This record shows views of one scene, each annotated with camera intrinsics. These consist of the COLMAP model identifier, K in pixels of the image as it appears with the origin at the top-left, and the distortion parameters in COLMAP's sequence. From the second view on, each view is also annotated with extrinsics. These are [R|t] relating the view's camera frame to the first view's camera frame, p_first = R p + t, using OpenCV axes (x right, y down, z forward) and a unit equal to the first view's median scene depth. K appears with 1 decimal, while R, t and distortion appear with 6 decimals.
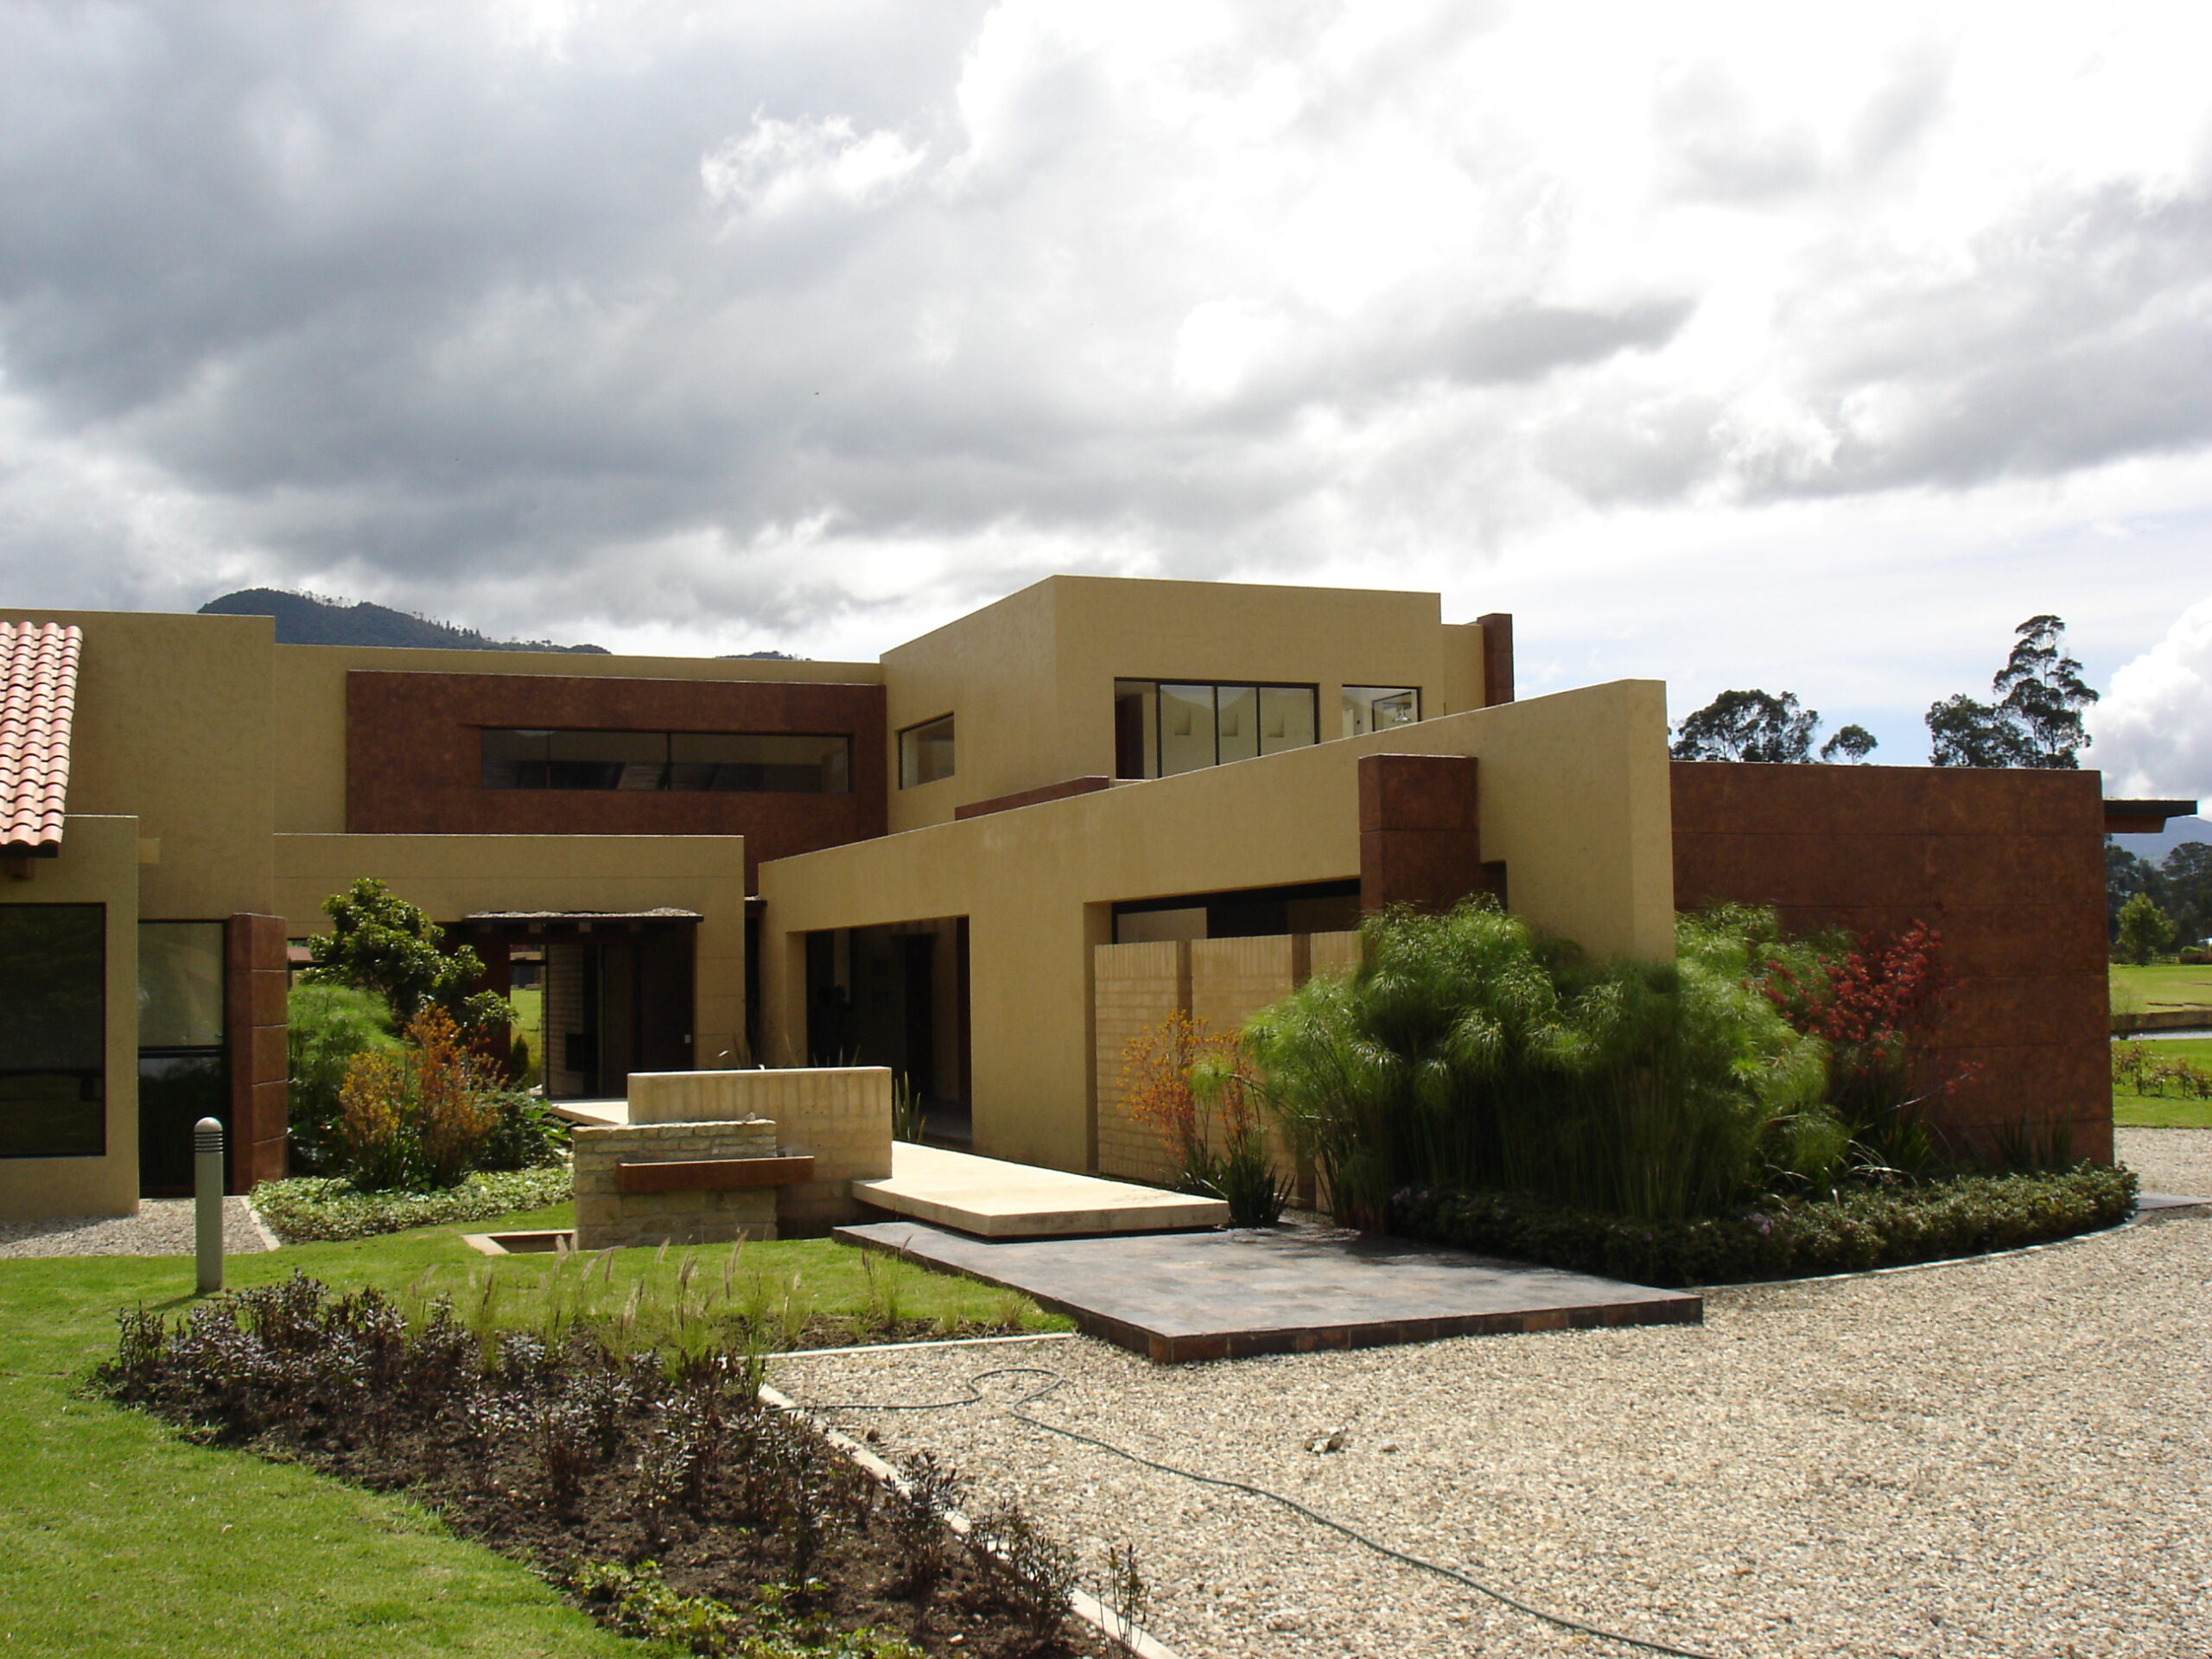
lens RADIAL K [[2535.4, 0, 1106.0], [0, 2535.4, 829.5], [0, 0, 1]] dist [-0.053663, -0.149811]
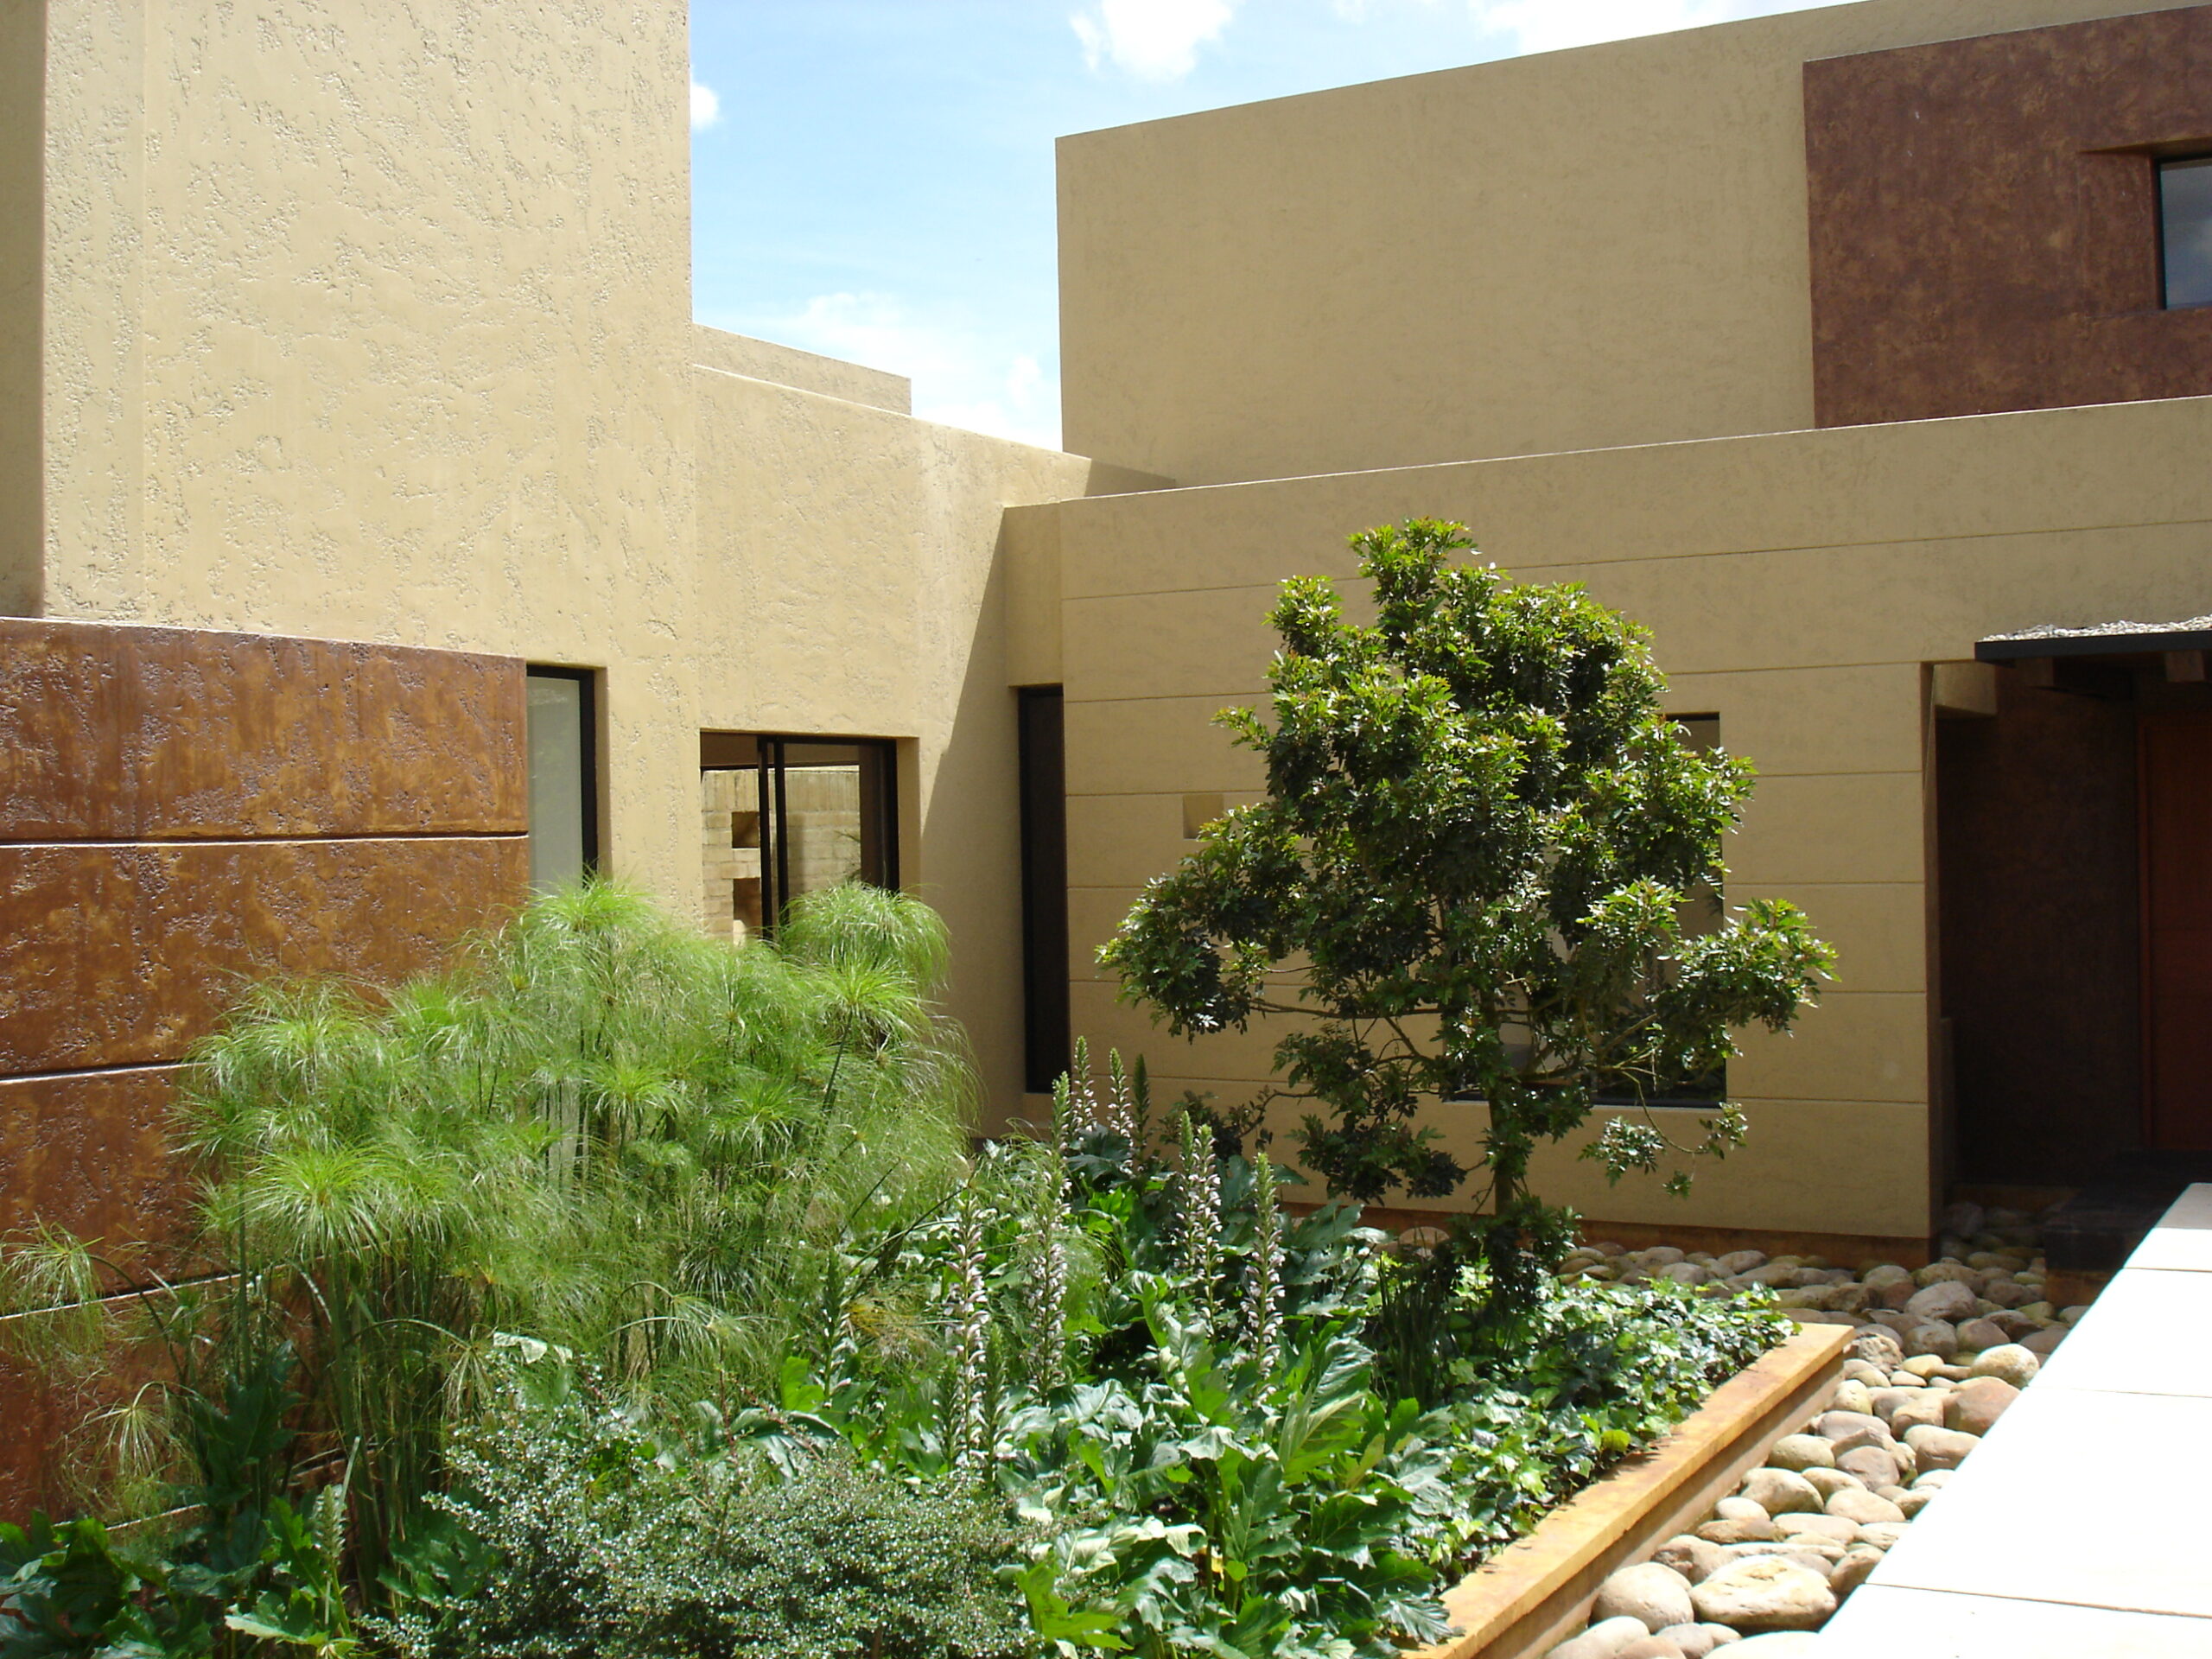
lens RADIAL K [[2535.4, 0, 1106.0], [0, 2535.4, 829.5], [0, 0, 1]] dist [-0.053663, -0.149811]
pose [[0.638000, 0.001400, -0.770035, -0.093243], [0.054664, 0.997393, 0.047105, 0.054473], [0.768094, -0.072146, 0.636260, 0.988254]]
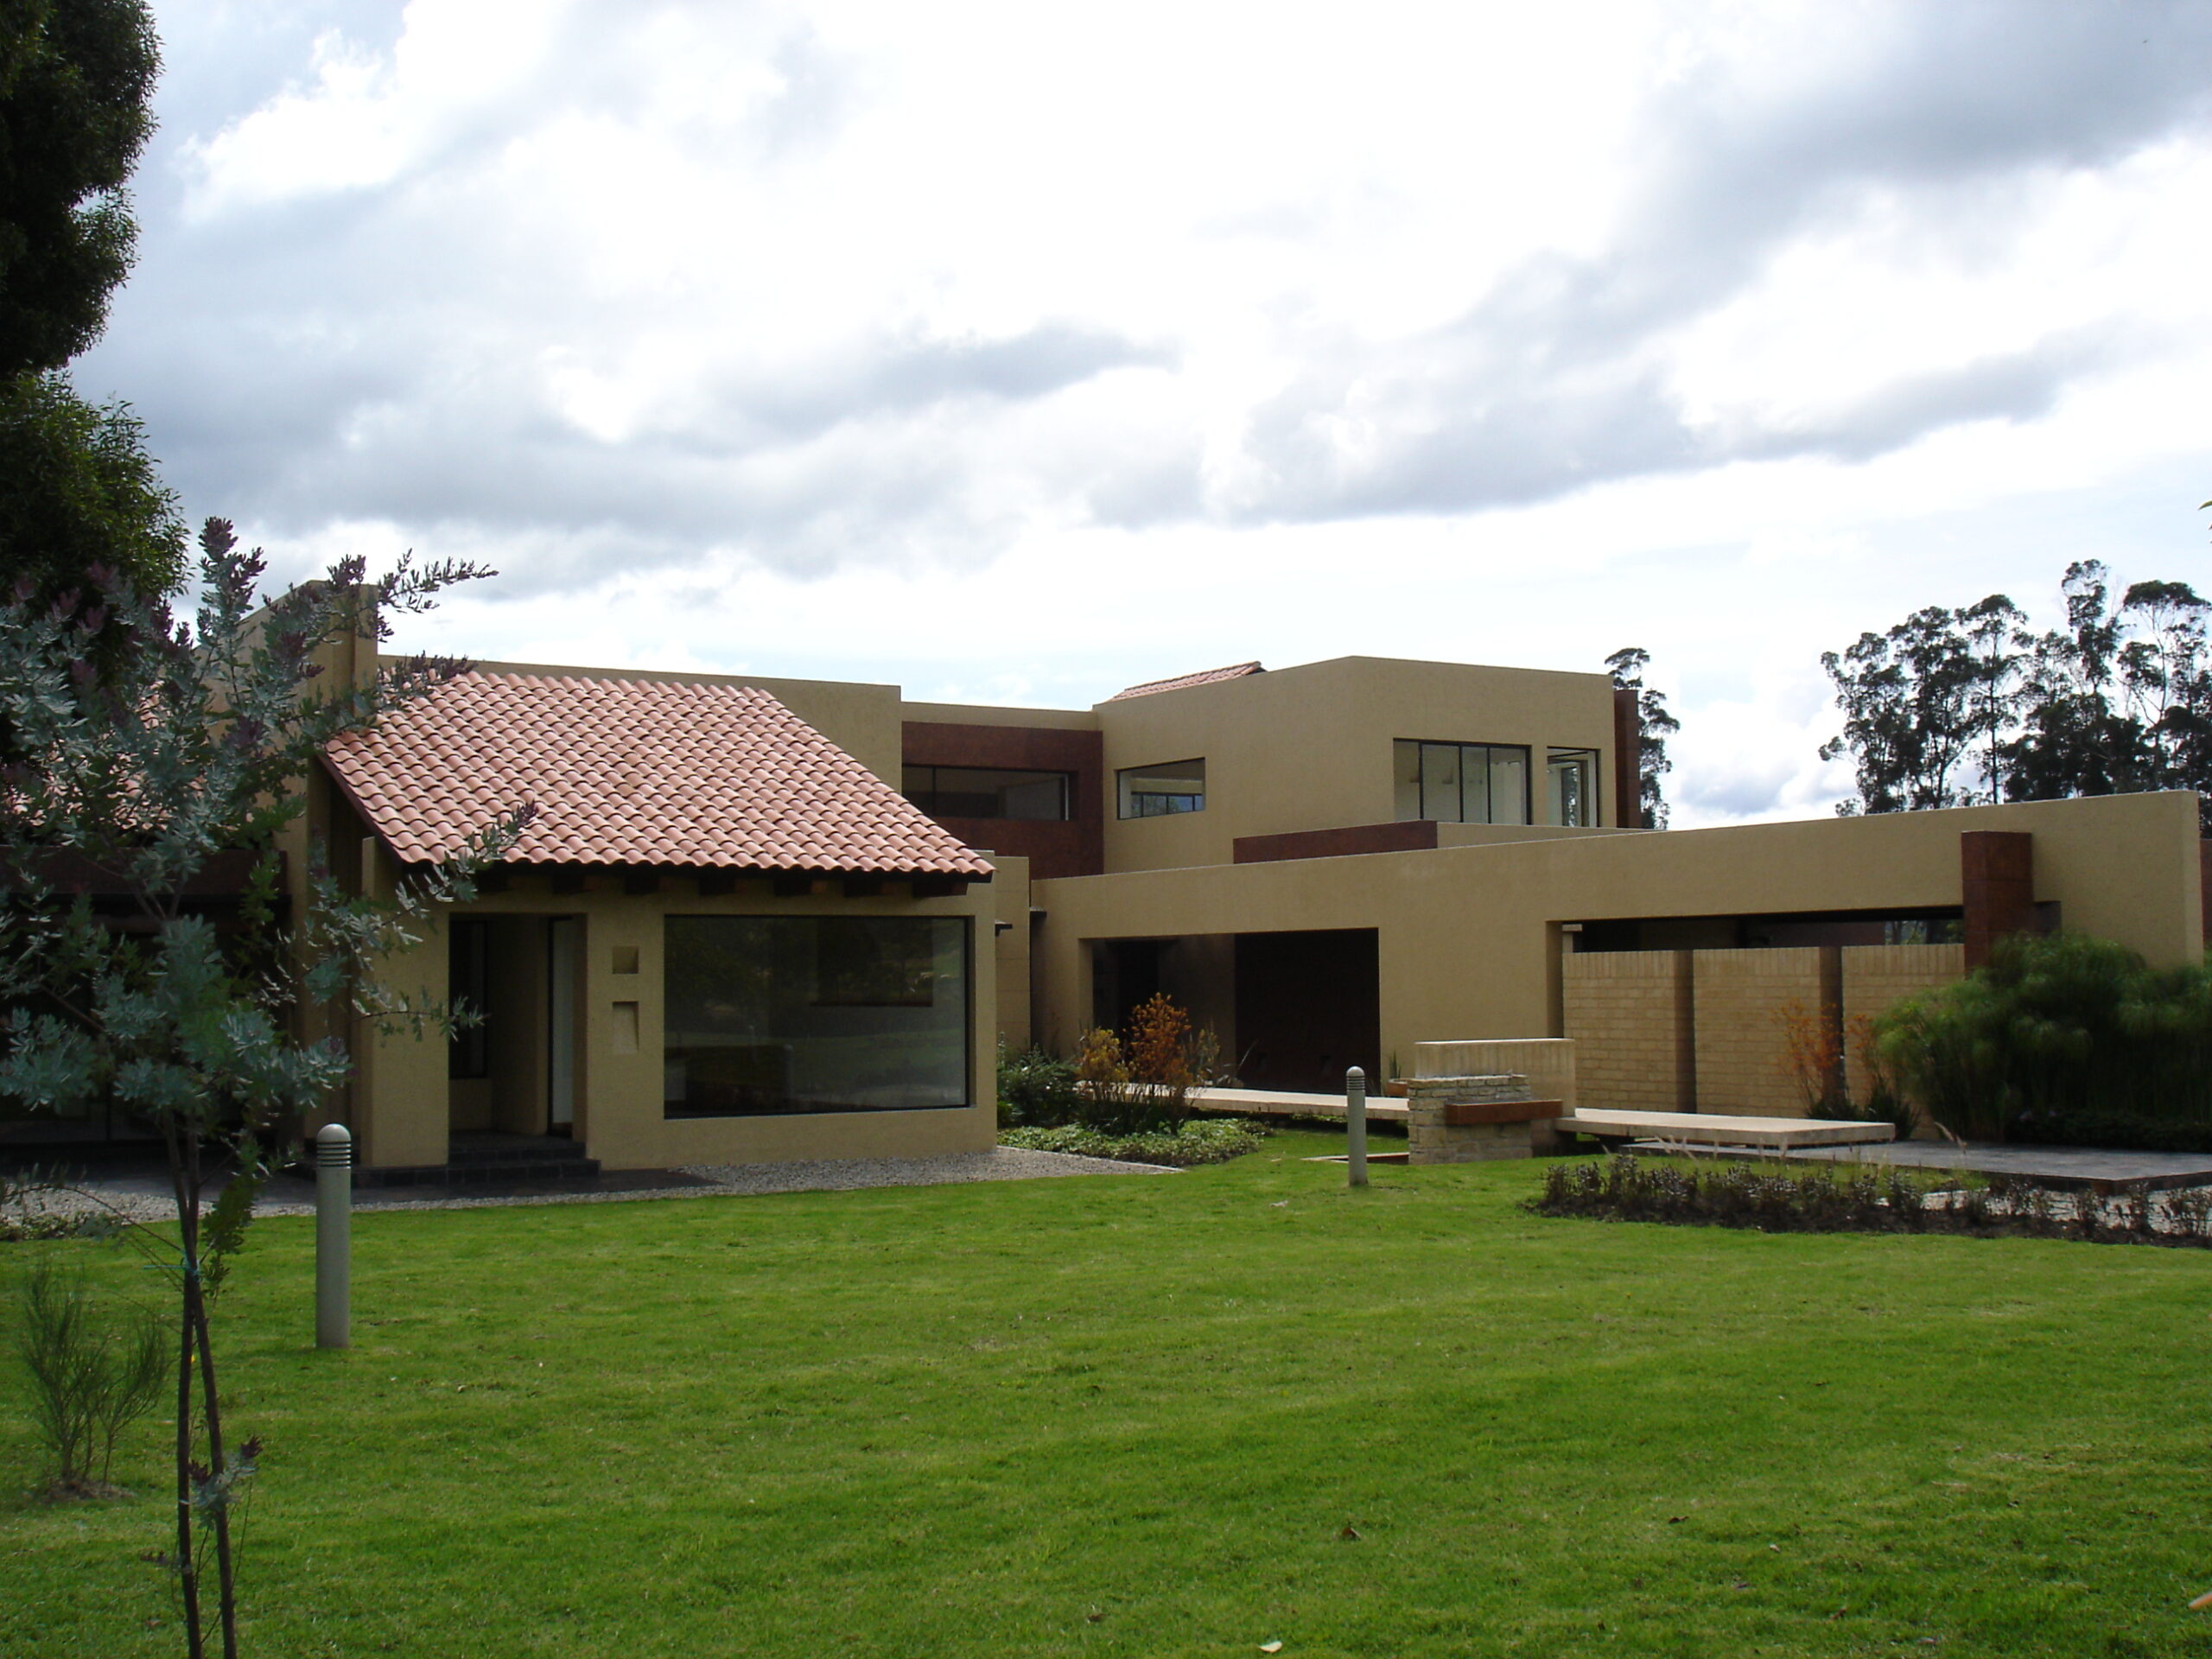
lens RADIAL K [[2535.4, 0, 1106.0], [0, 2535.4, 829.5], [0, 0, 1]] dist [-0.053663, -0.149811]
pose [[0.984119, 0.018227, 0.176574, -0.483983], [-0.017977, 0.999834, -0.003013, -0.011544], [-0.176600, -0.000209, 0.984283, -0.282527]]
